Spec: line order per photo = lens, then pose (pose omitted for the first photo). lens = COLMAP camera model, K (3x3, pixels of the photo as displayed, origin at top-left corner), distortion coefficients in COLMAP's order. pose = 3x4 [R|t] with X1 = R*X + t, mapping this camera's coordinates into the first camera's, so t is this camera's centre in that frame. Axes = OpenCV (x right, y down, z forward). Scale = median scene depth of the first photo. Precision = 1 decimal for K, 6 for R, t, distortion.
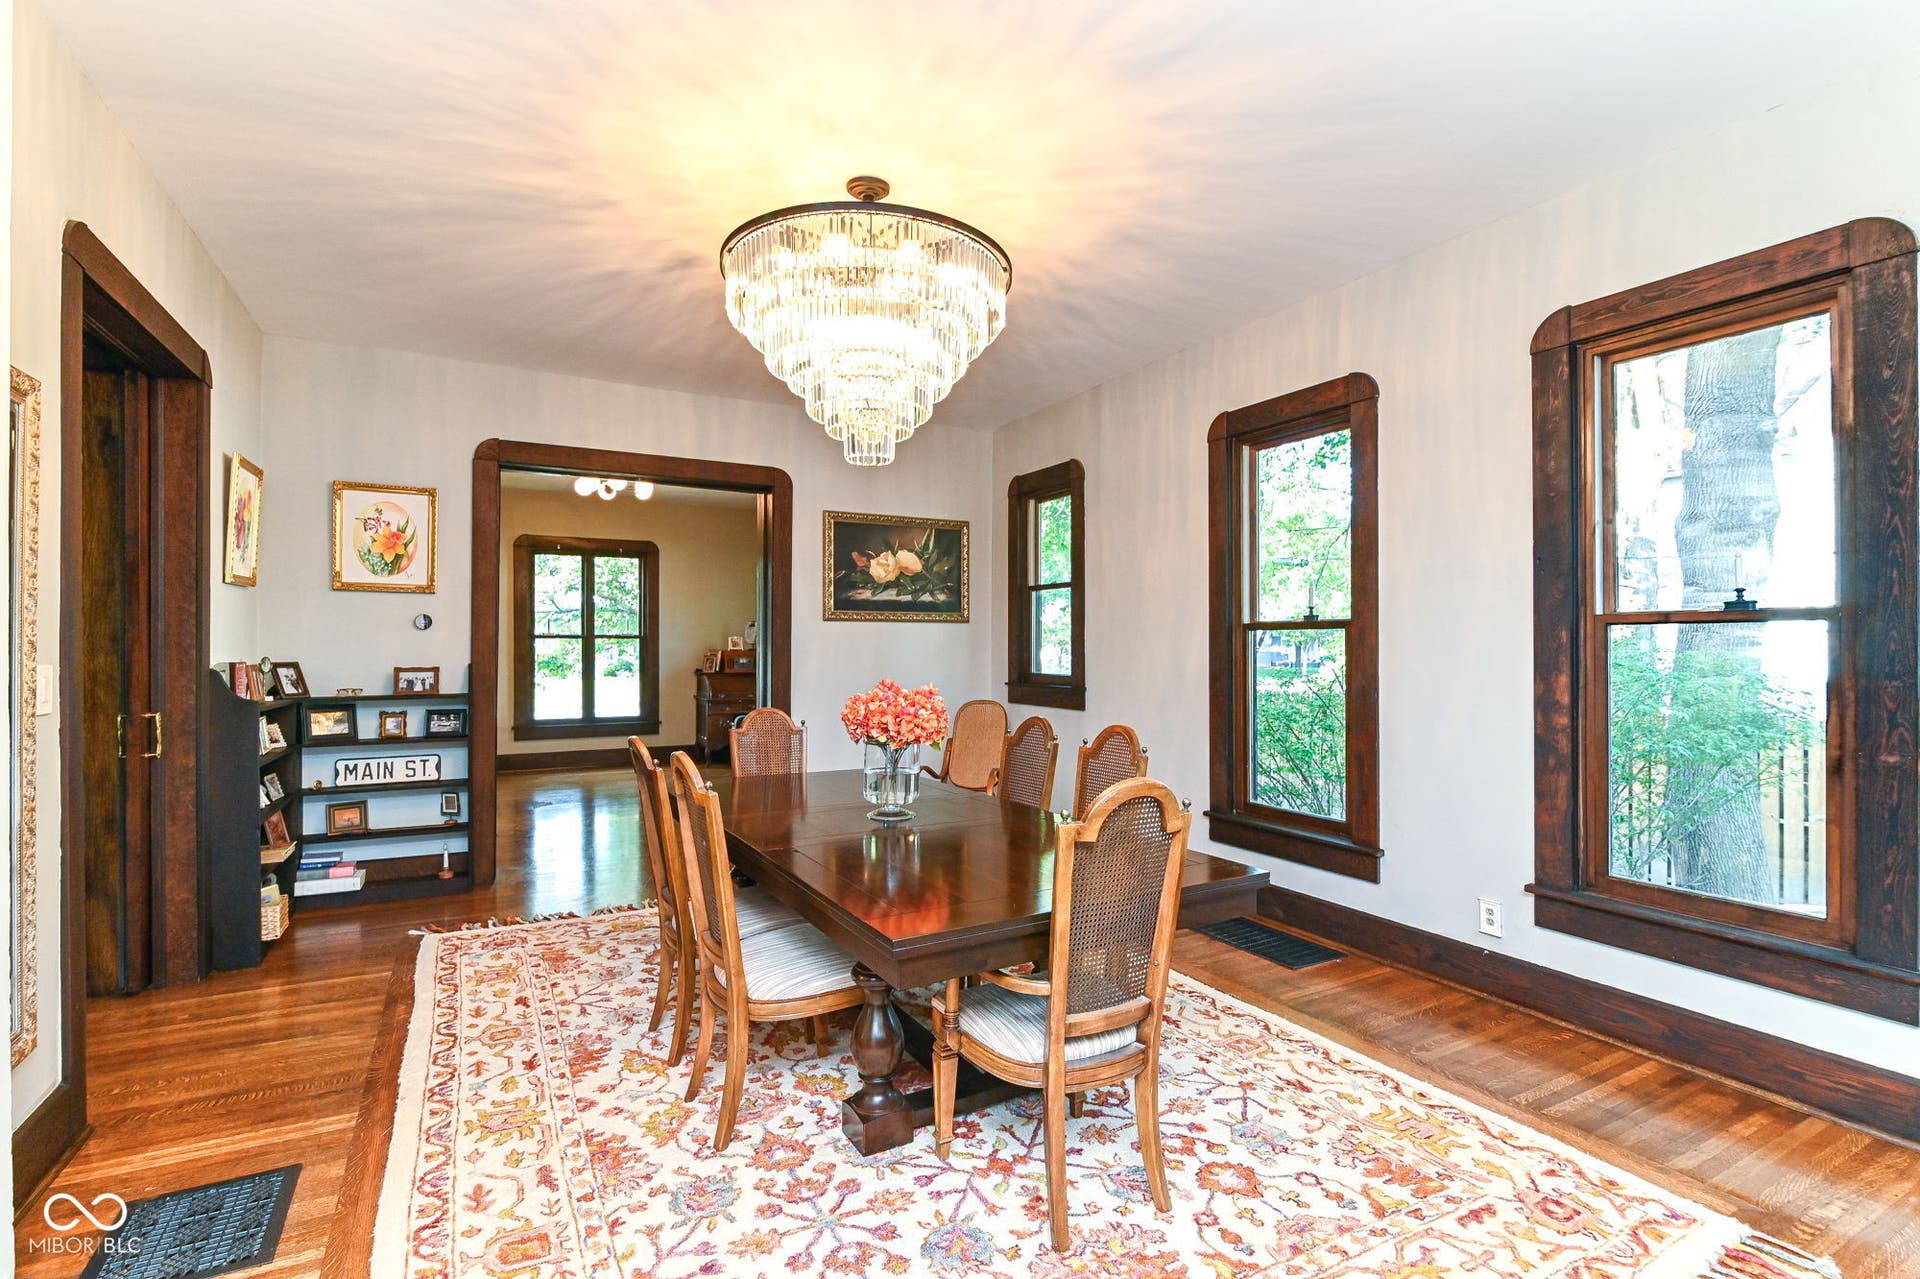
lens RADIAL K [[902.7, 0, 960.8], [0, 902.7, 642.3], [0, 0, 1]] dist [-0.011527, 0.000294]
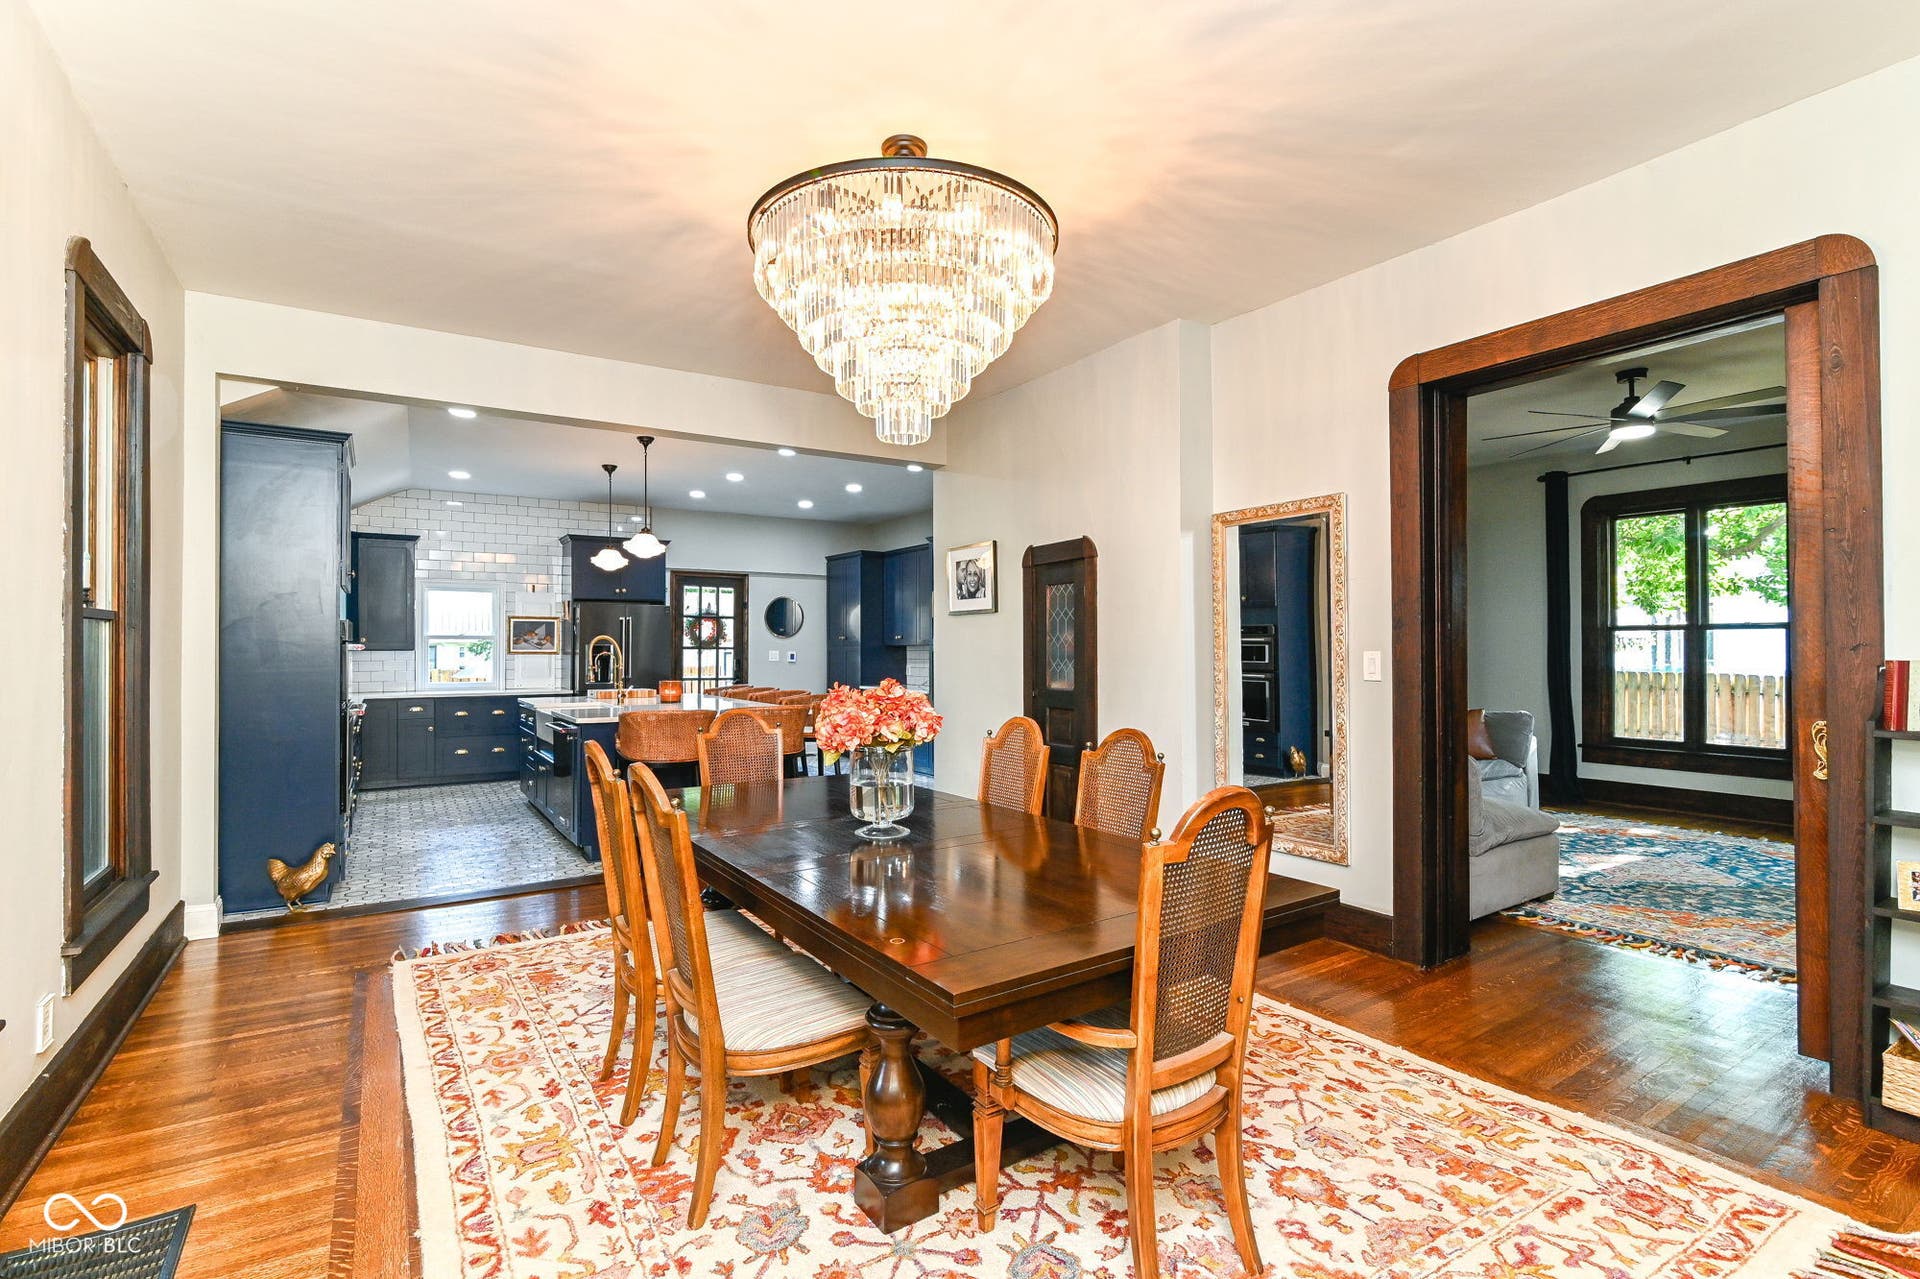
lens RADIAL K [[902.7, 0, 958.5], [0, 902.7, 642.6], [0, 0, 1]] dist [-0.011527, 0.000294]
pose [[-0.997288, 0.002743, -0.073552, -0.088675], [0.003318, 0.999965, -0.007689, 0.012410], [0.073528, -0.007913, -0.997262, 1.924001]]
